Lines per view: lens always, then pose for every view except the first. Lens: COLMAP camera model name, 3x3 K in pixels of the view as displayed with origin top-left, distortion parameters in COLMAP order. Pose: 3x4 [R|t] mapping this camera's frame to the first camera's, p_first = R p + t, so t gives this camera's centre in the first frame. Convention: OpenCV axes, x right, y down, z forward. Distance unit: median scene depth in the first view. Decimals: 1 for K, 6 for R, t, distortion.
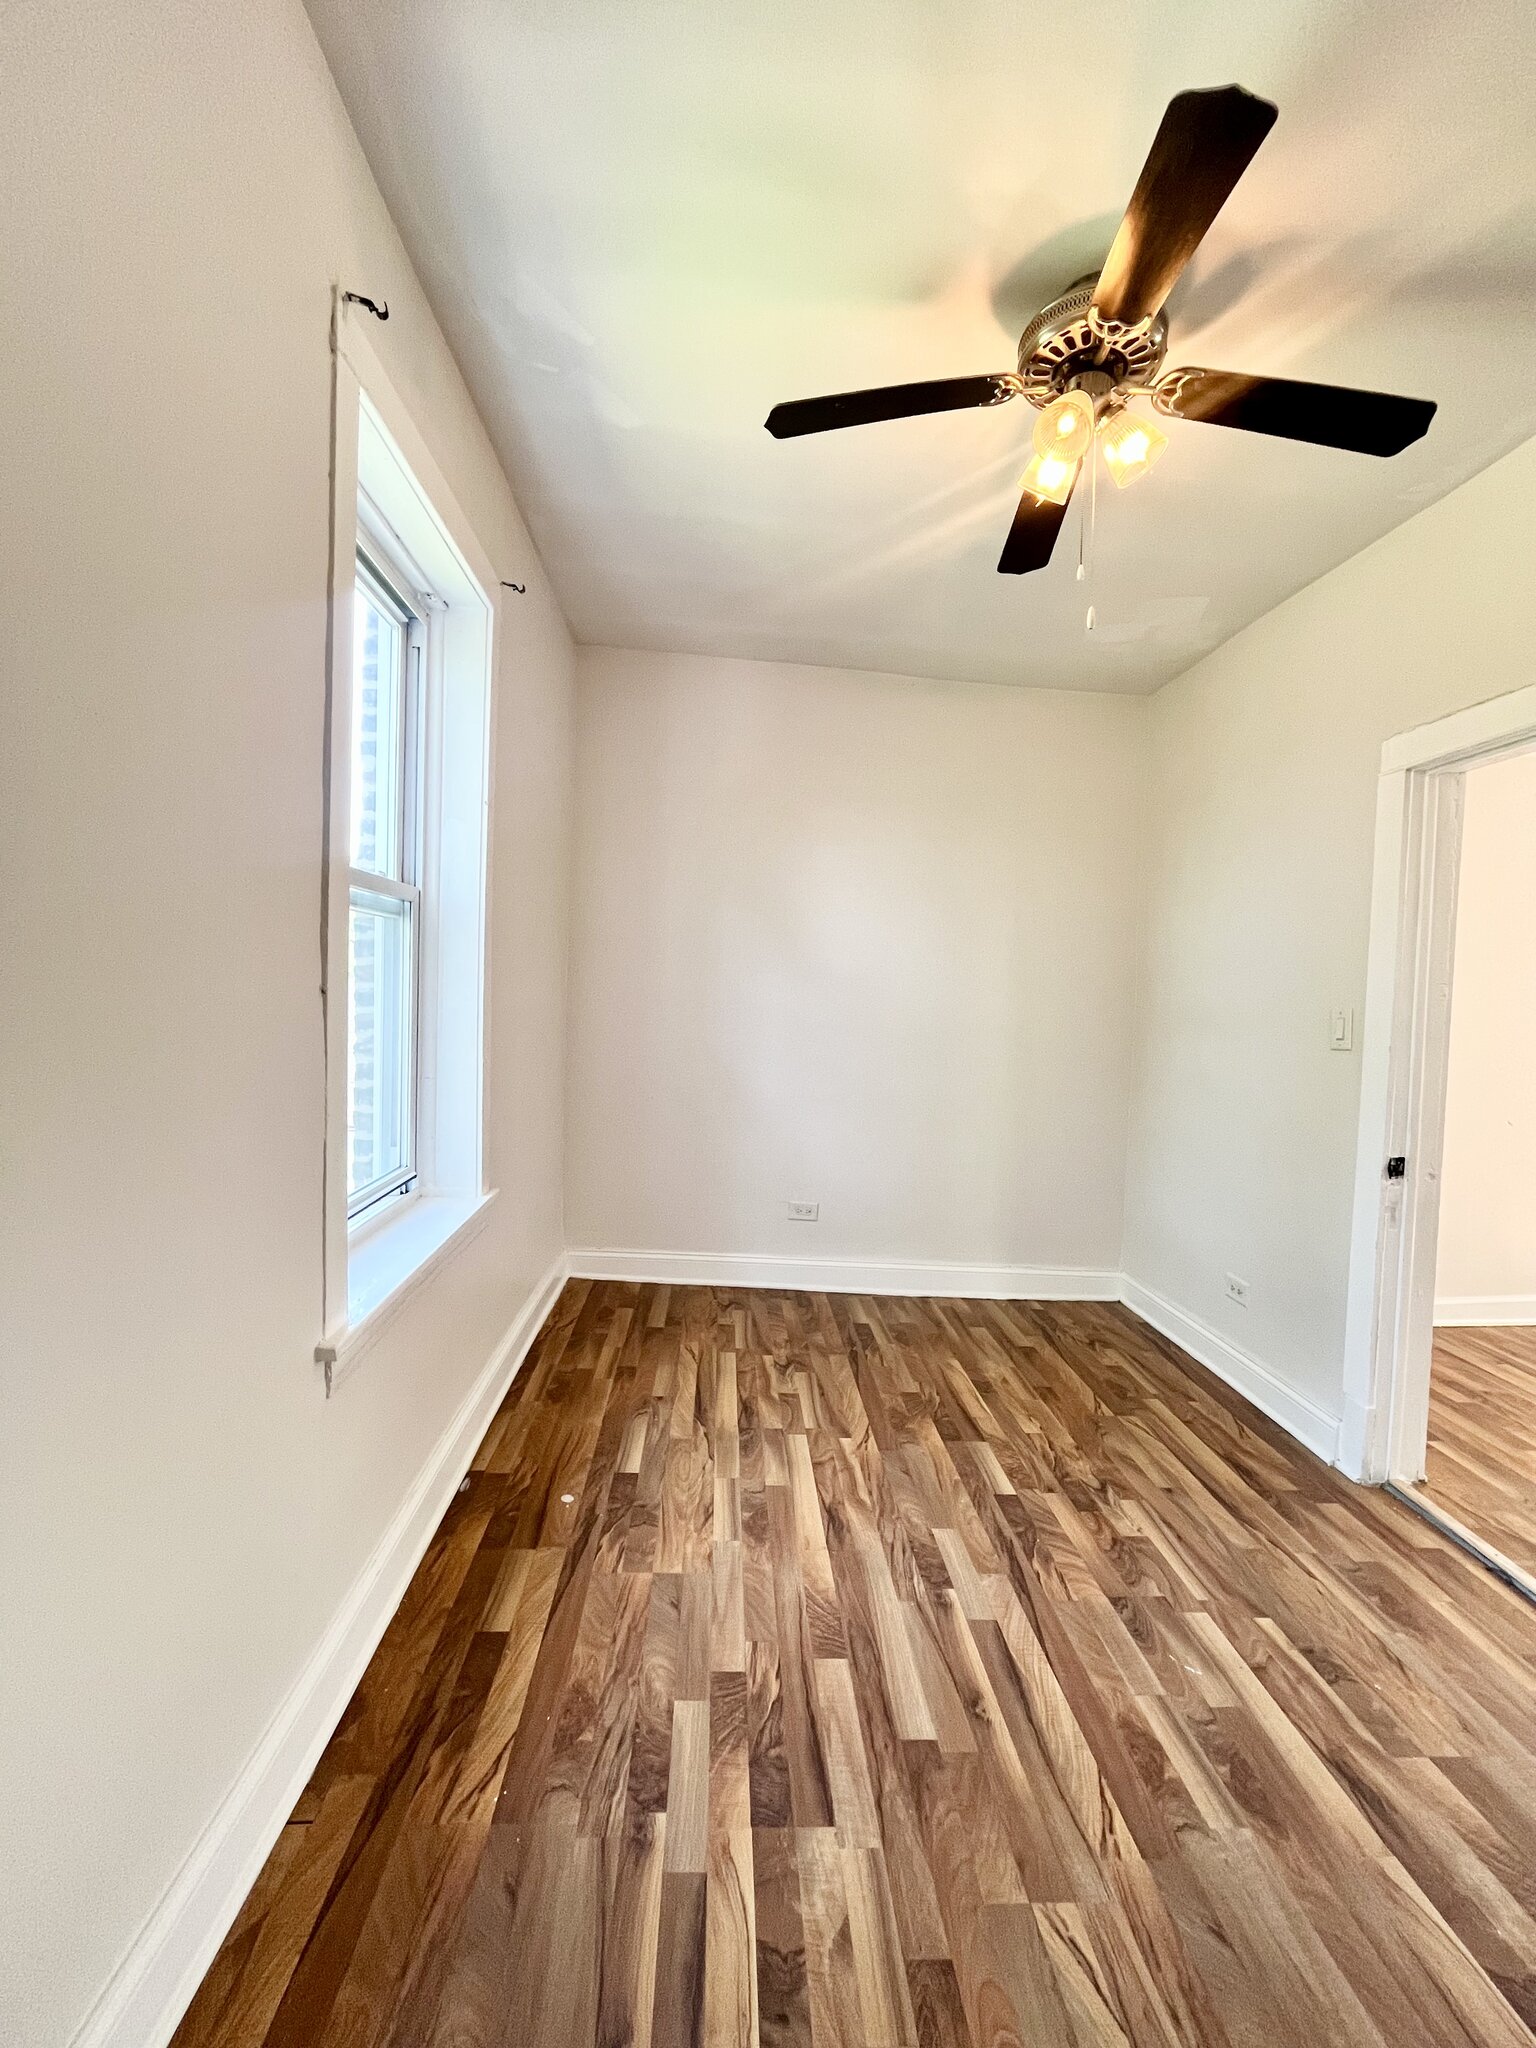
lens RADIAL K [[836.9, 0, 768.5], [0, 836.9, 1021.4], [0, 0, 1]] dist [-0.002976, 0.000605]
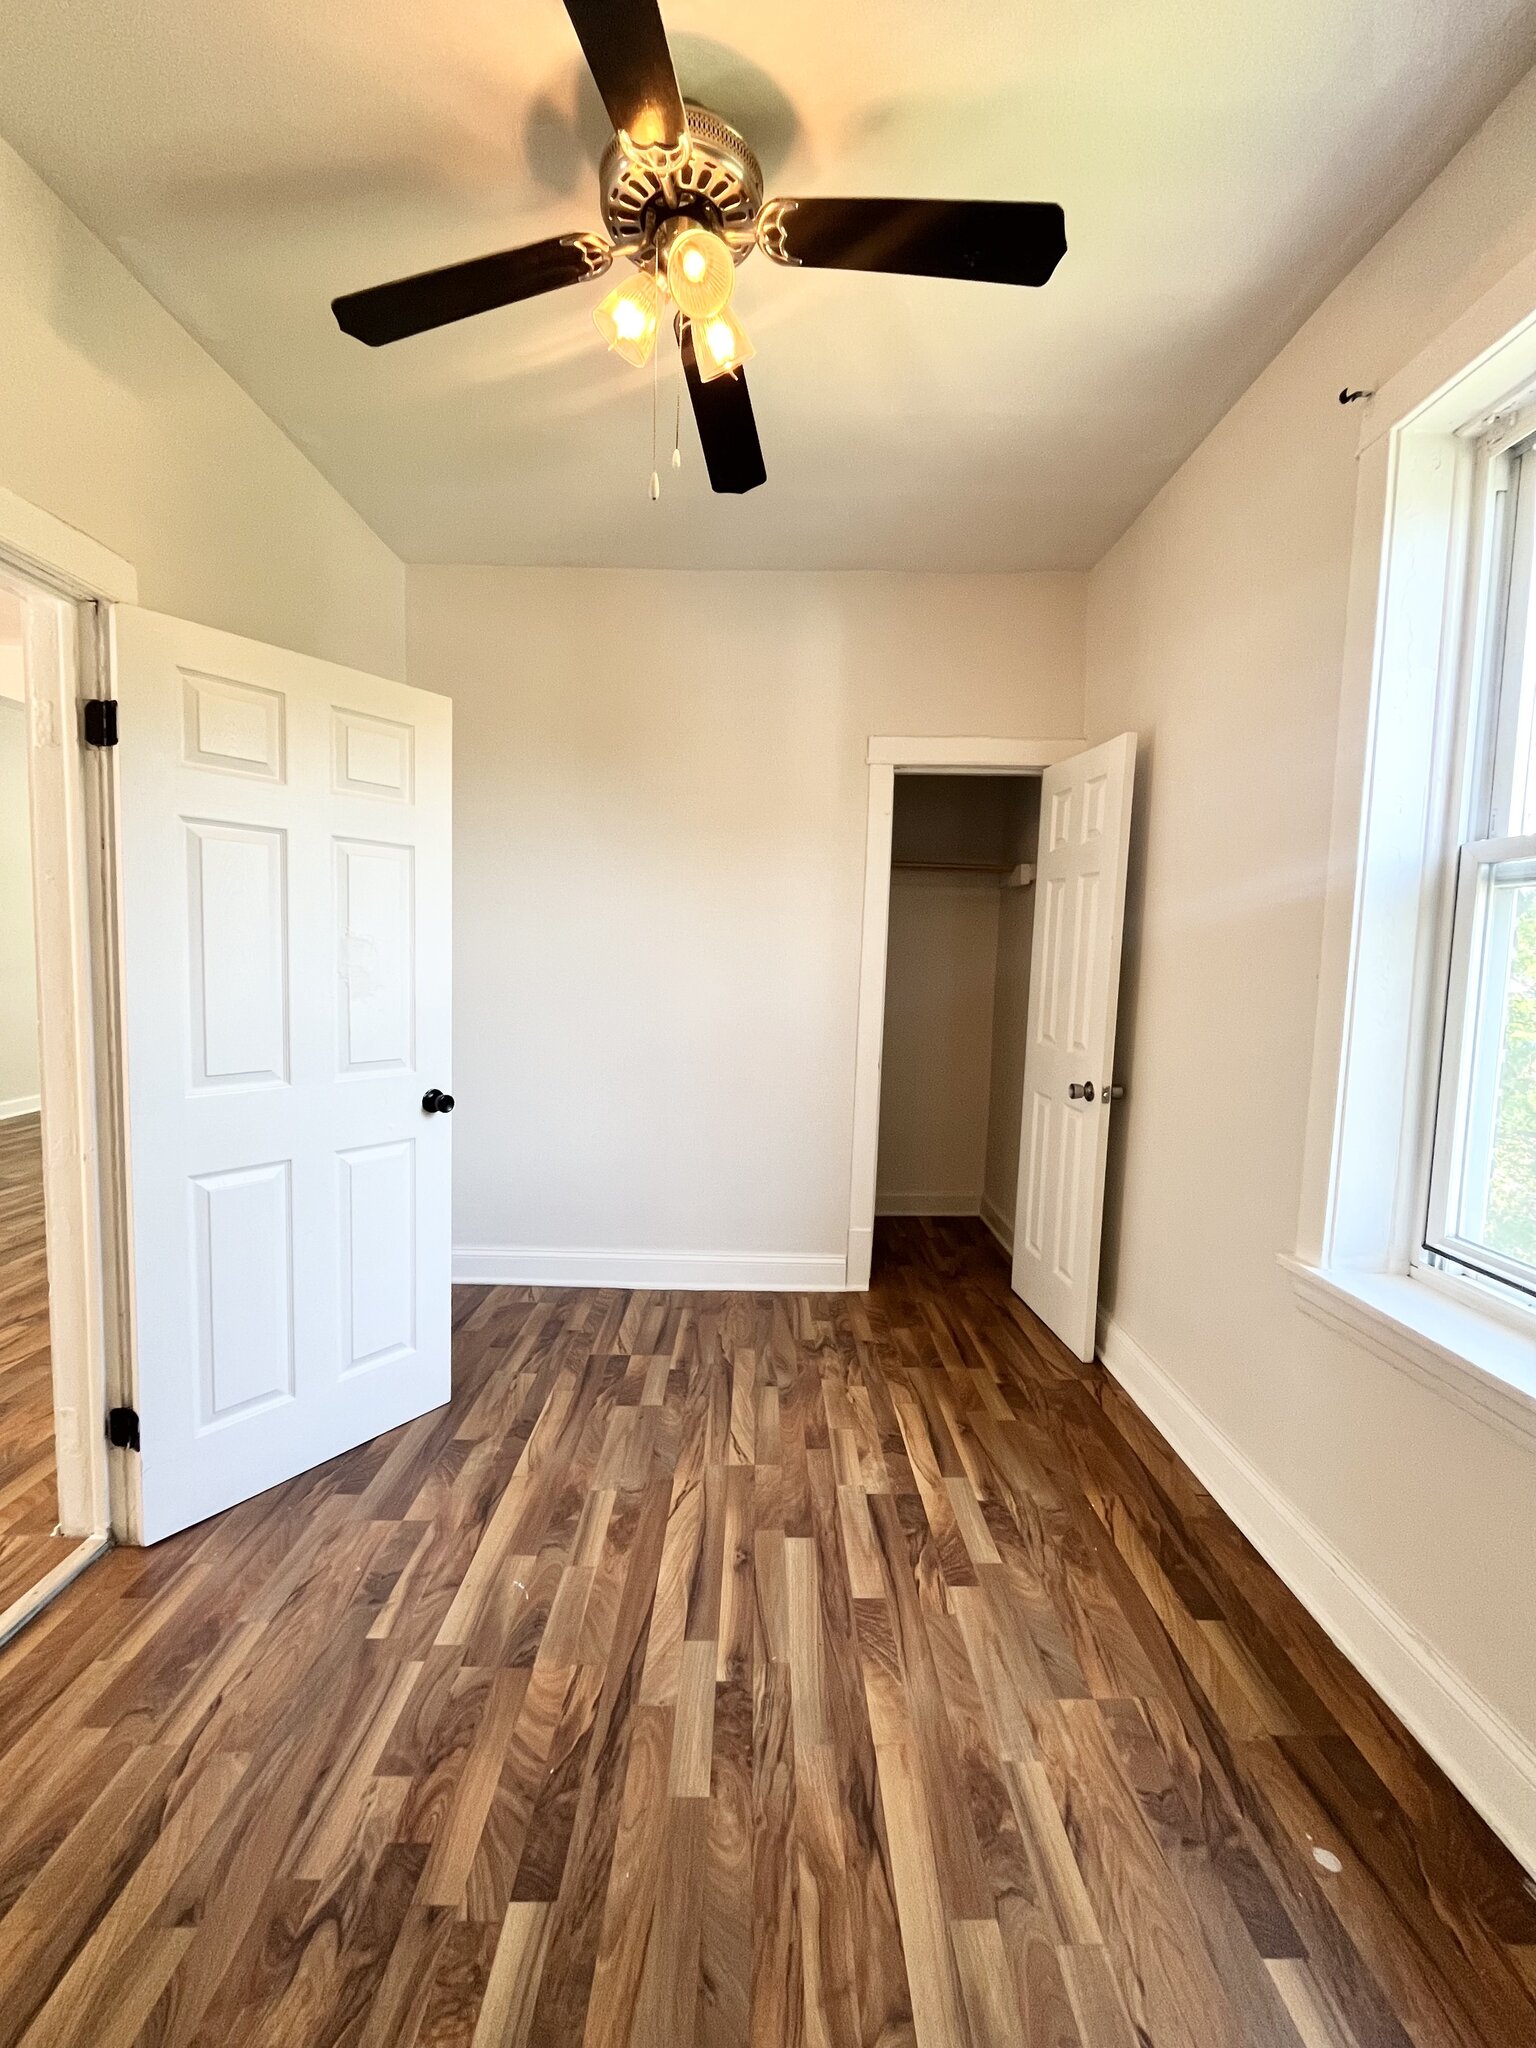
lens RADIAL K [[836.9, 0, 768.5], [0, 836.9, 1021.4], [0, 0, 1]] dist [-0.002976, 0.000605]
pose [[-0.997186, -0.065059, 0.037249, 0.203810], [-0.059853, 0.990096, 0.126991, -0.068441], [-0.045142, 0.124404, -0.991204, 1.914837]]
